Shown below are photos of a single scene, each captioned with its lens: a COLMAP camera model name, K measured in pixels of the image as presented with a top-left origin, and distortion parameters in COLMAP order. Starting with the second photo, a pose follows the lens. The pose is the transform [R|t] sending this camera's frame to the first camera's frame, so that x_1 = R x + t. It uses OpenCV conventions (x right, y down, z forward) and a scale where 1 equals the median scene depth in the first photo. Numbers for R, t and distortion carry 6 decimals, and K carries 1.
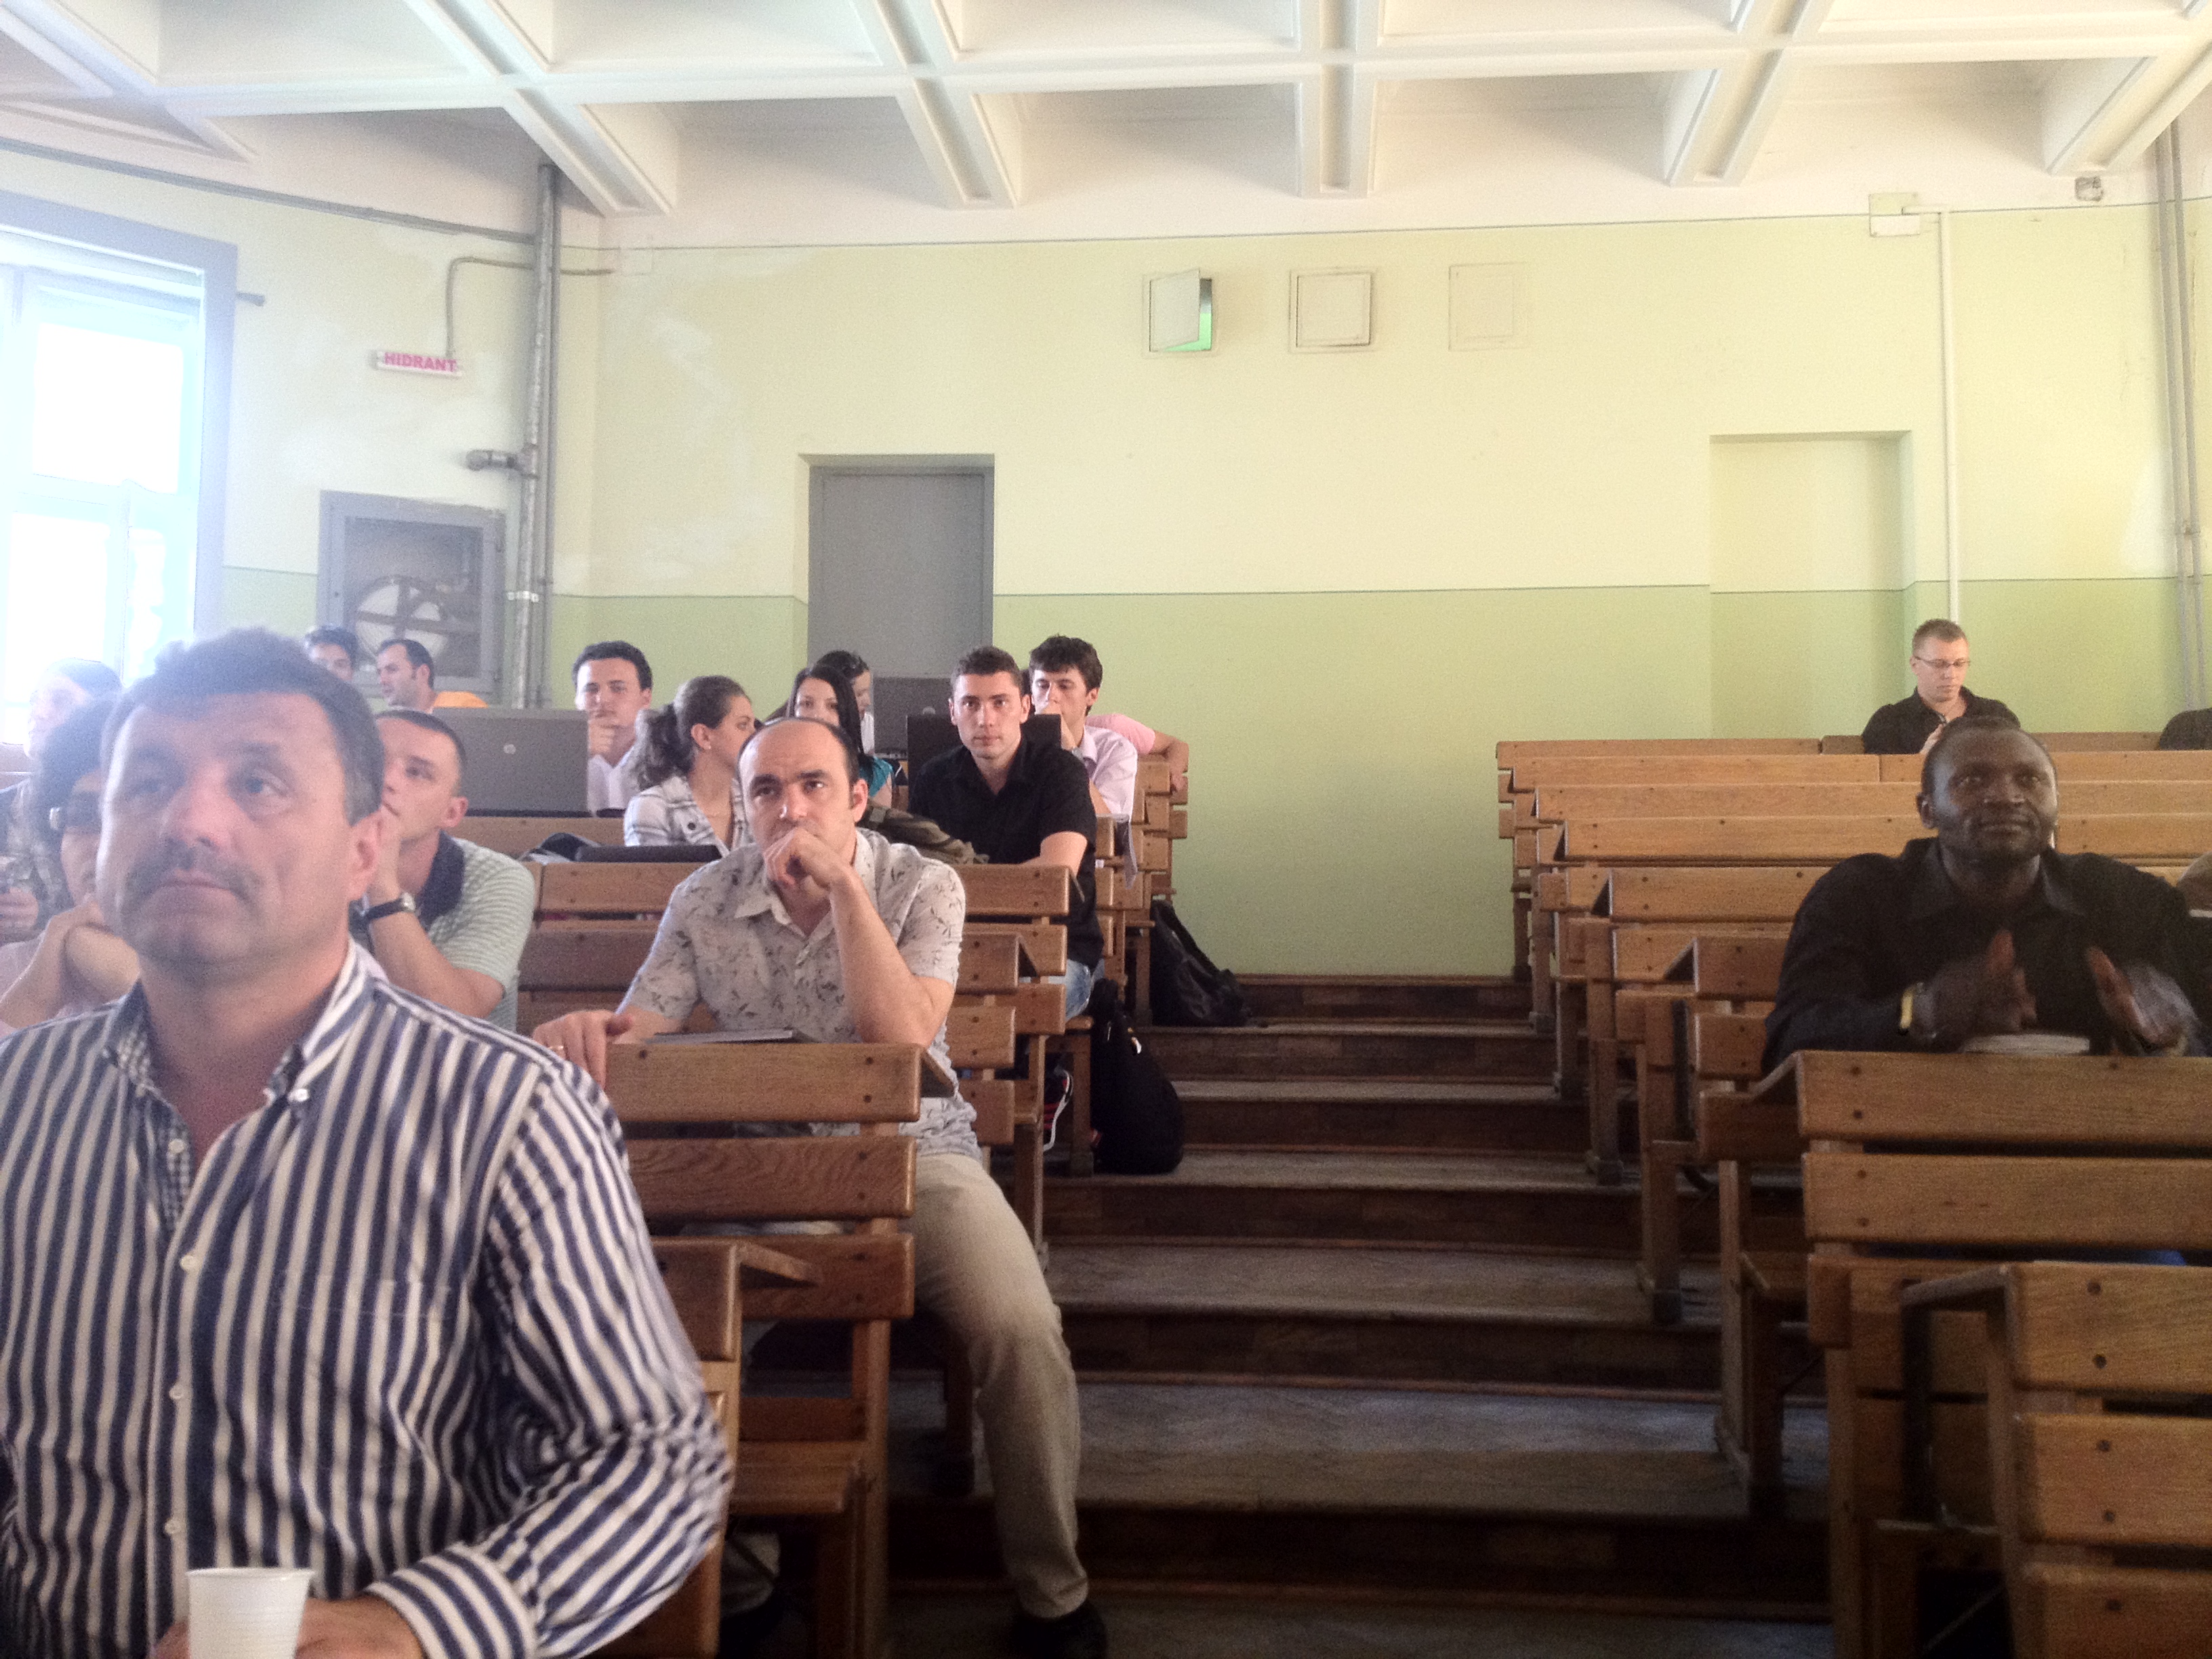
lens RADIAL K [[2183.2, 0, 1106.0], [0, 2183.2, 829.5], [0, 0, 1]] dist [0.072151, -0.116398]
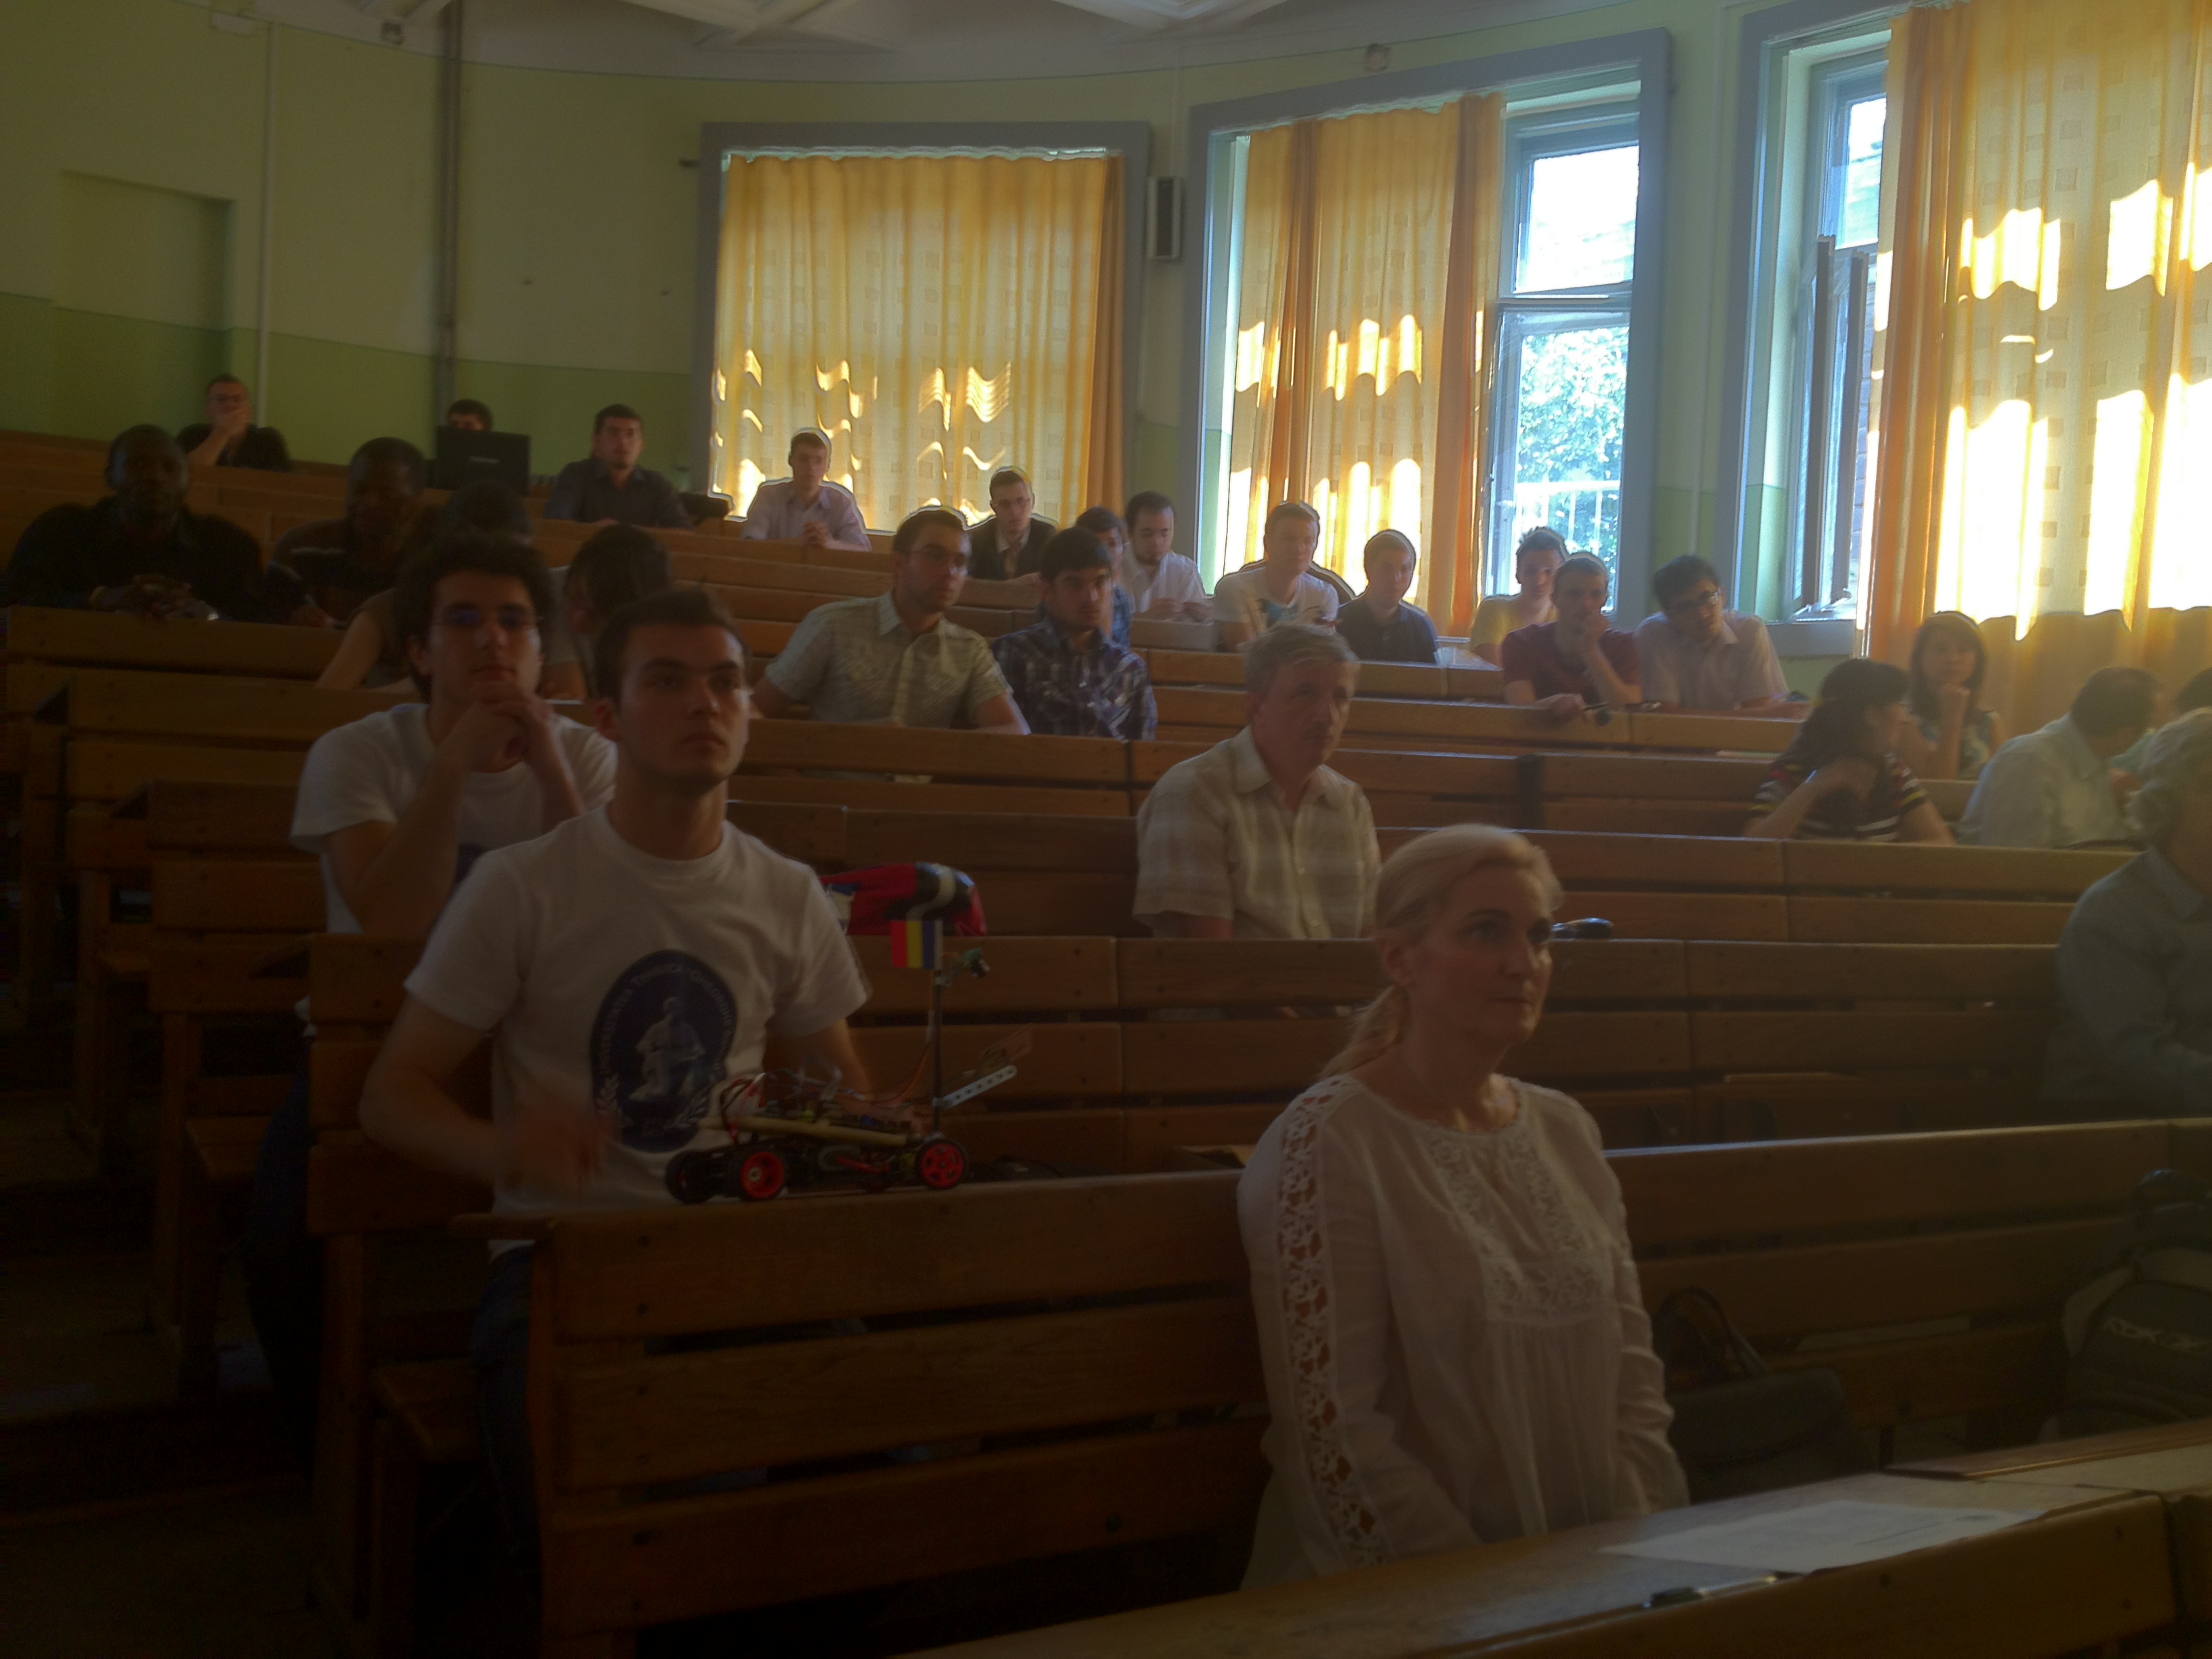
lens RADIAL K [[2183.2, 0, 1106.0], [0, 2183.2, 829.5], [0, 0, 1]] dist [0.072151, -0.116398]
pose [[0.767734, 0.015823, 0.640574, -0.038515], [-0.091716, 0.992115, 0.085416, 0.014297], [-0.634171, -0.124327, 0.763131, -0.261742]]
